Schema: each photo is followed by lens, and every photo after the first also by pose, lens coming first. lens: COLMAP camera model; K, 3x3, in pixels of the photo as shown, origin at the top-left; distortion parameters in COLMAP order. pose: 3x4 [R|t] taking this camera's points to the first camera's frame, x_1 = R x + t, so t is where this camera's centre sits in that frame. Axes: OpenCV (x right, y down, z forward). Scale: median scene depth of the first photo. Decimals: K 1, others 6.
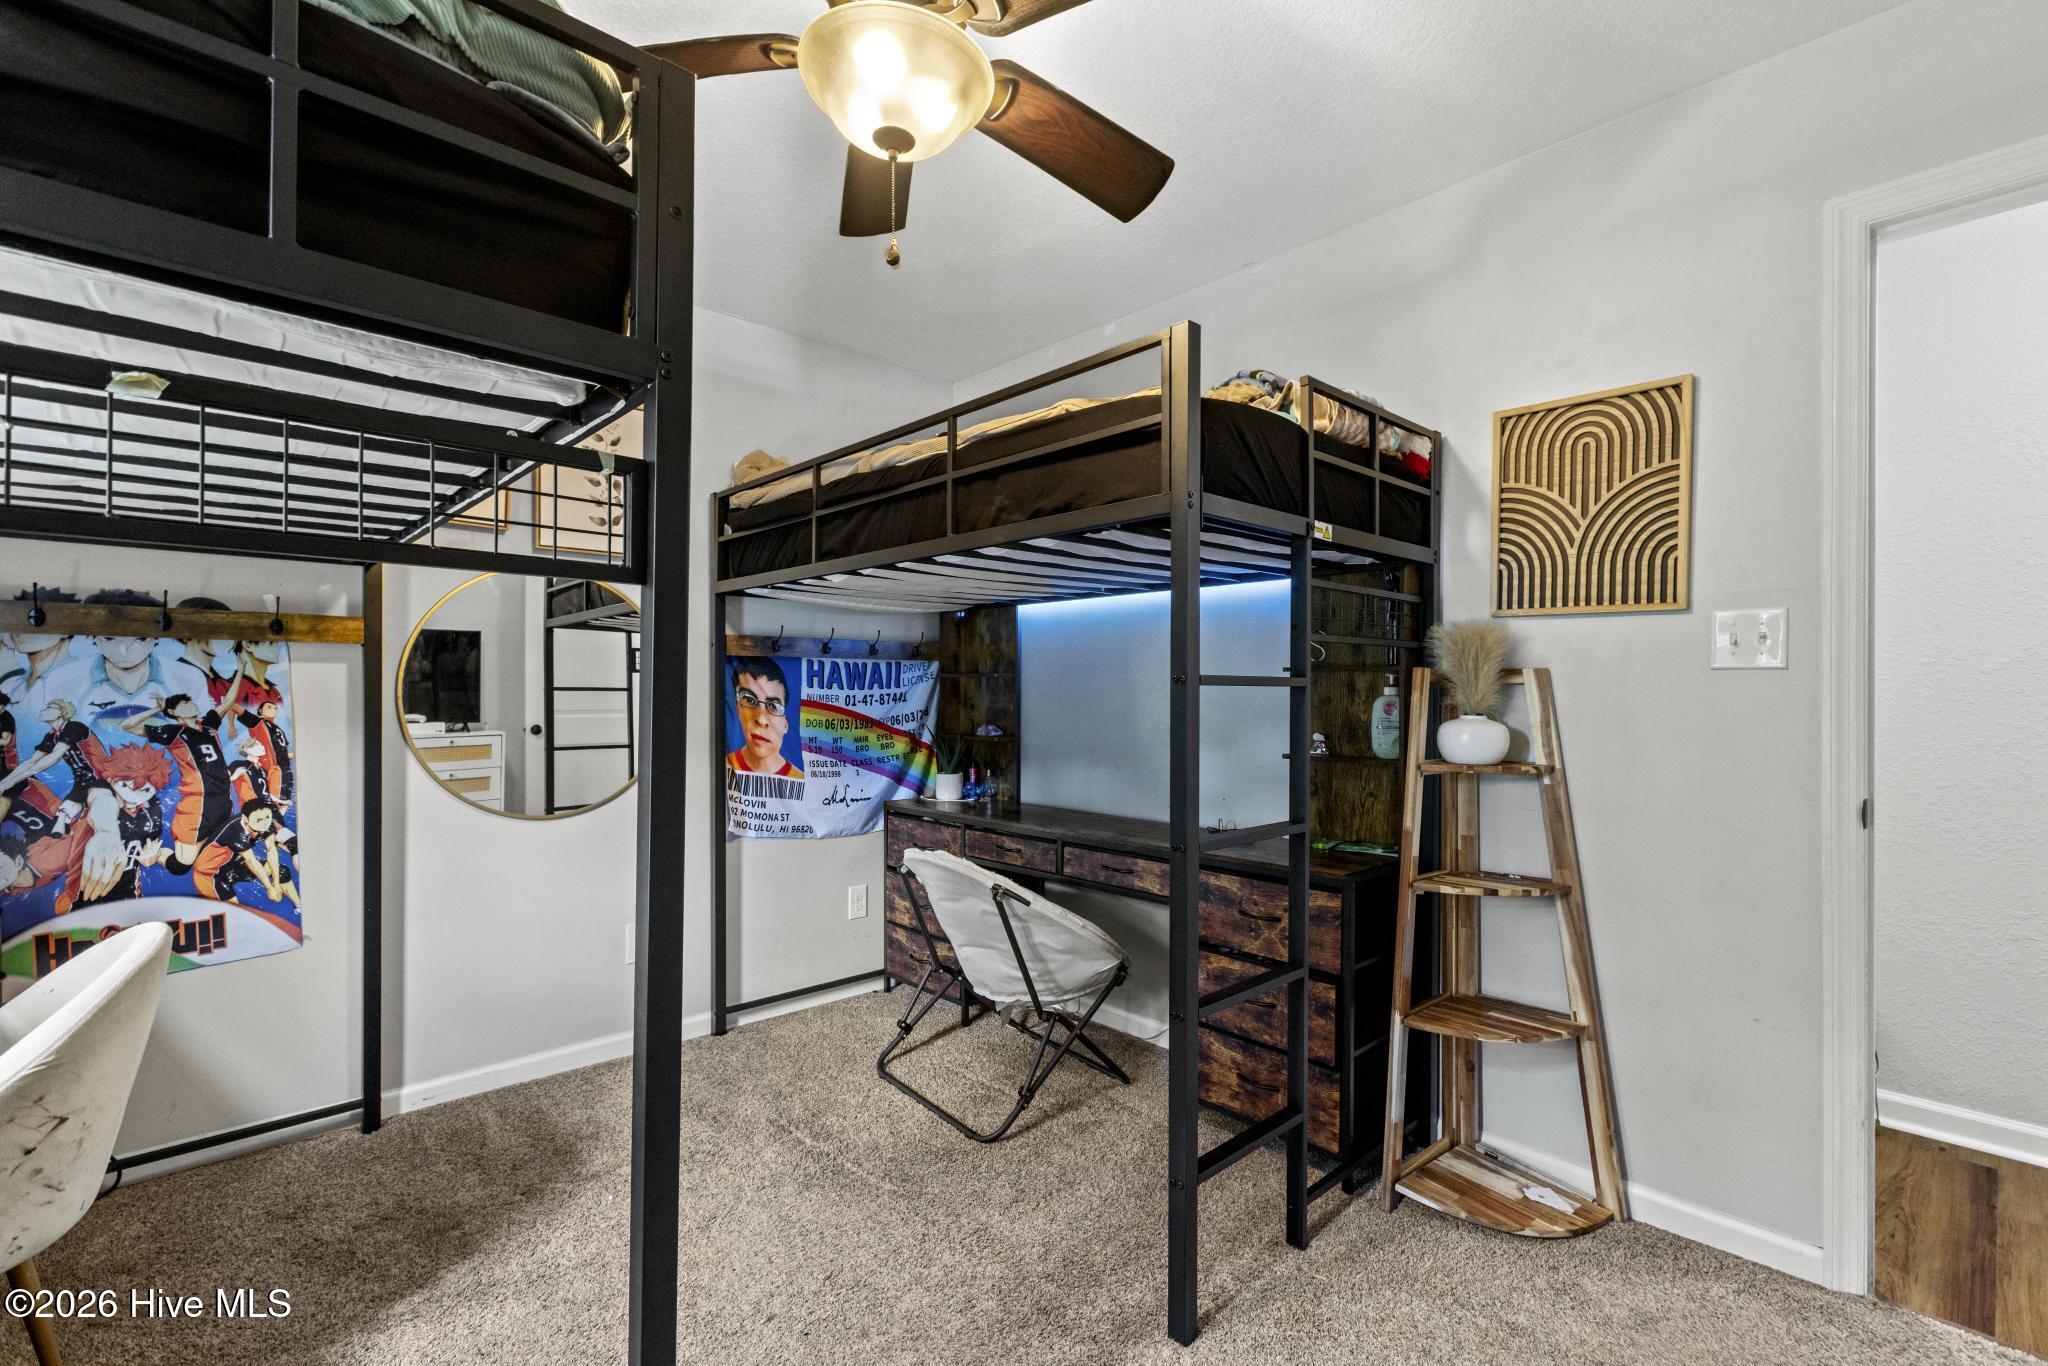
lens RADIAL K [[930.1, 0, 1026.3], [0, 930.1, 692.3], [0, 0, 1]] dist [0.004470, 0.000408]
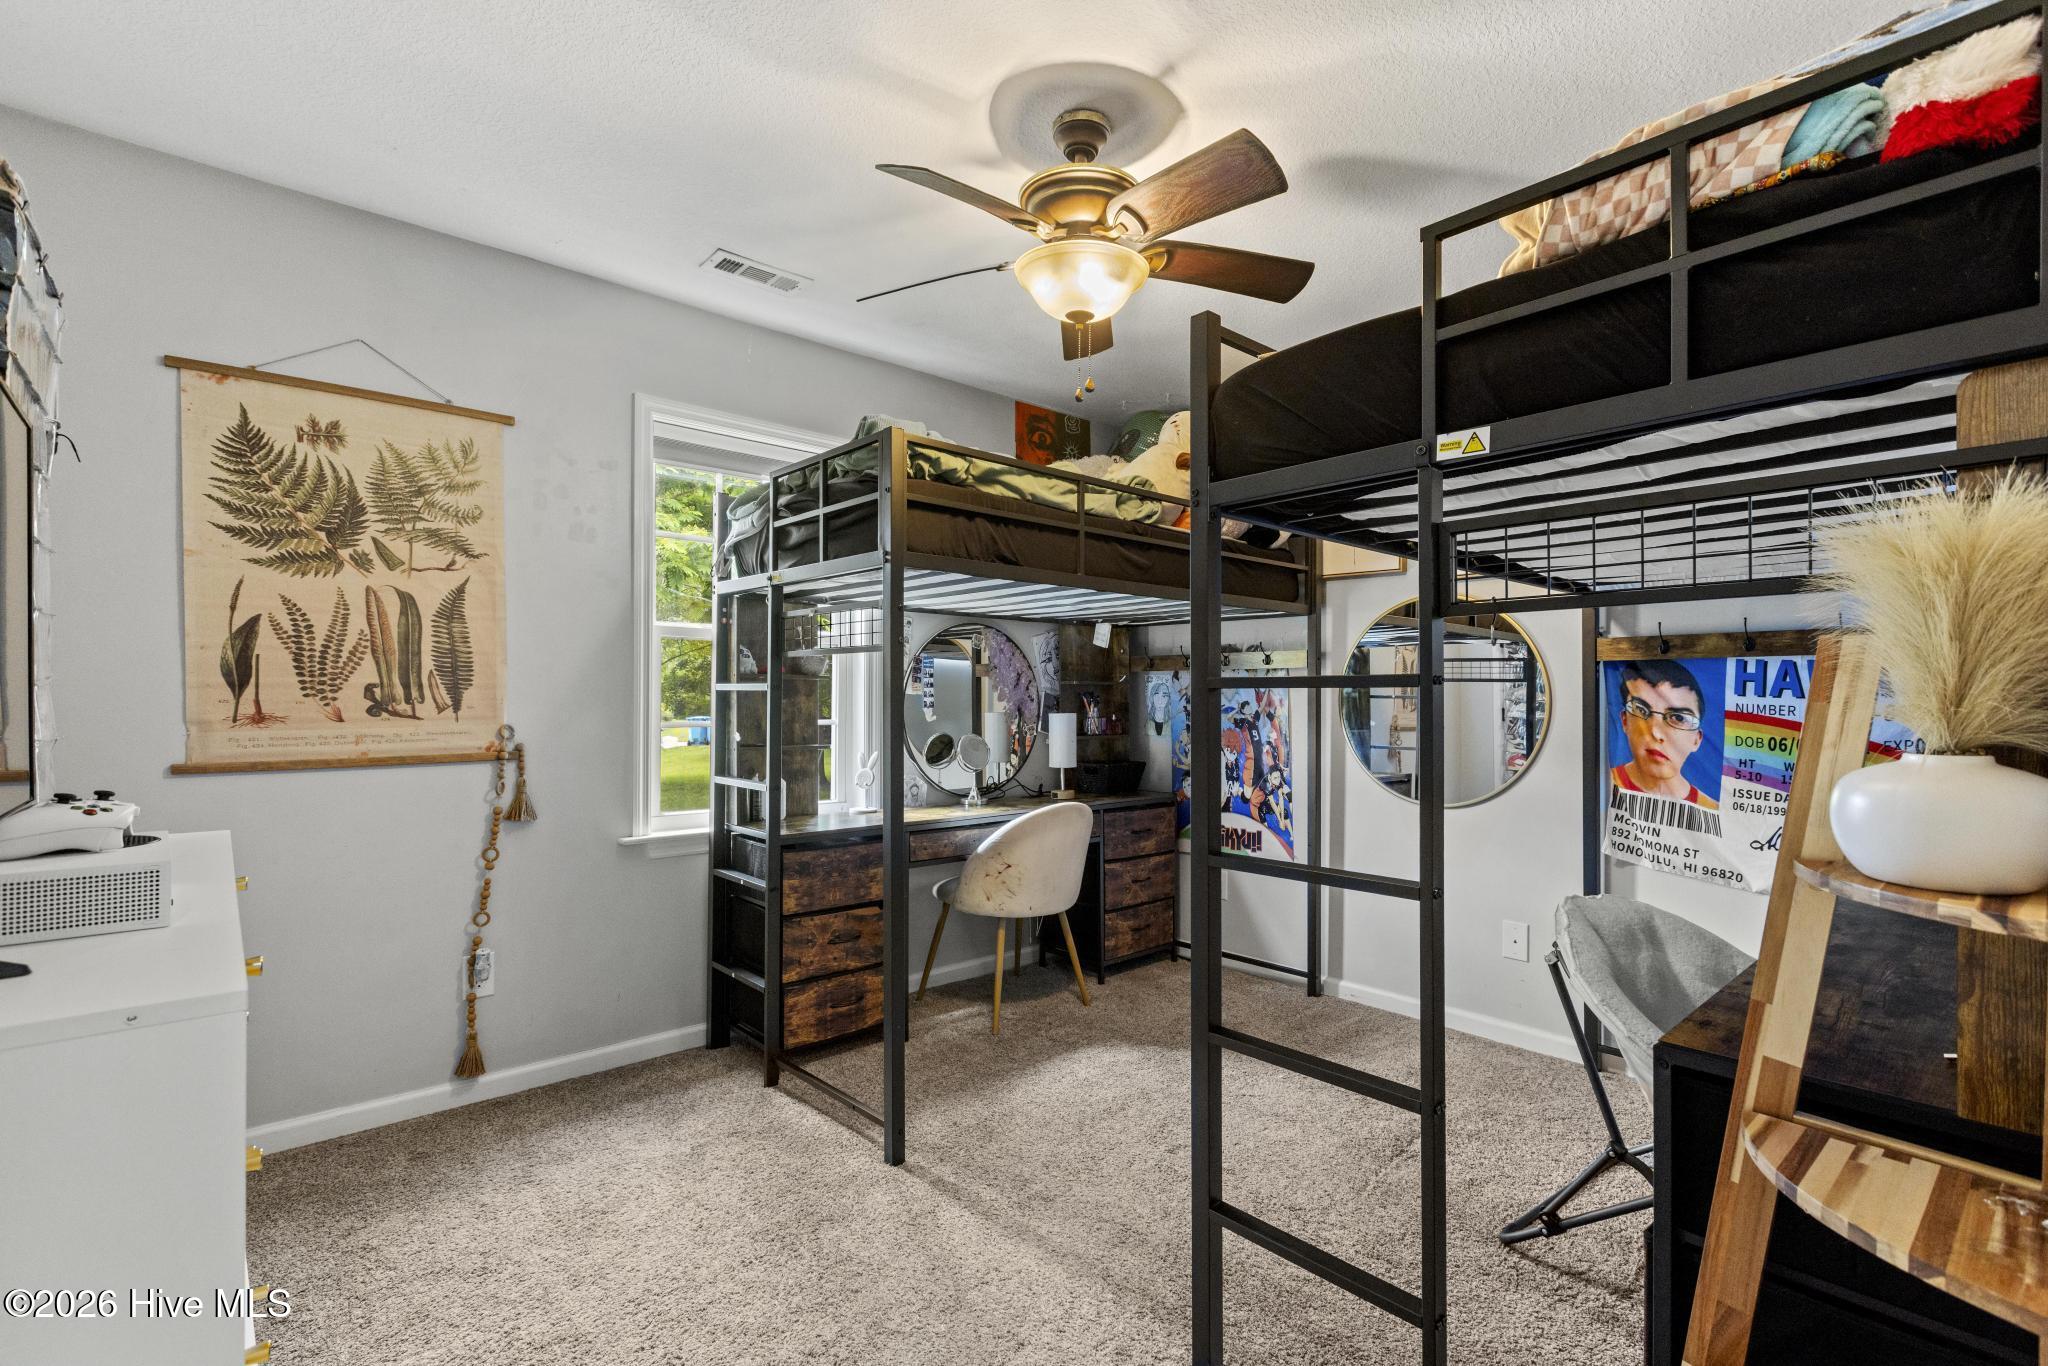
lens RADIAL K [[930.1, 0, 1026.3], [0, 930.1, 692.3], [0, 0, 1]] dist [0.004470, 0.000408]
pose [[-0.032761, -0.008963, -0.999423, 0.603641], [-0.005639, 0.999946, -0.008783, 0.002512], [0.999447, 0.005348, -0.032810, 0.452377]]
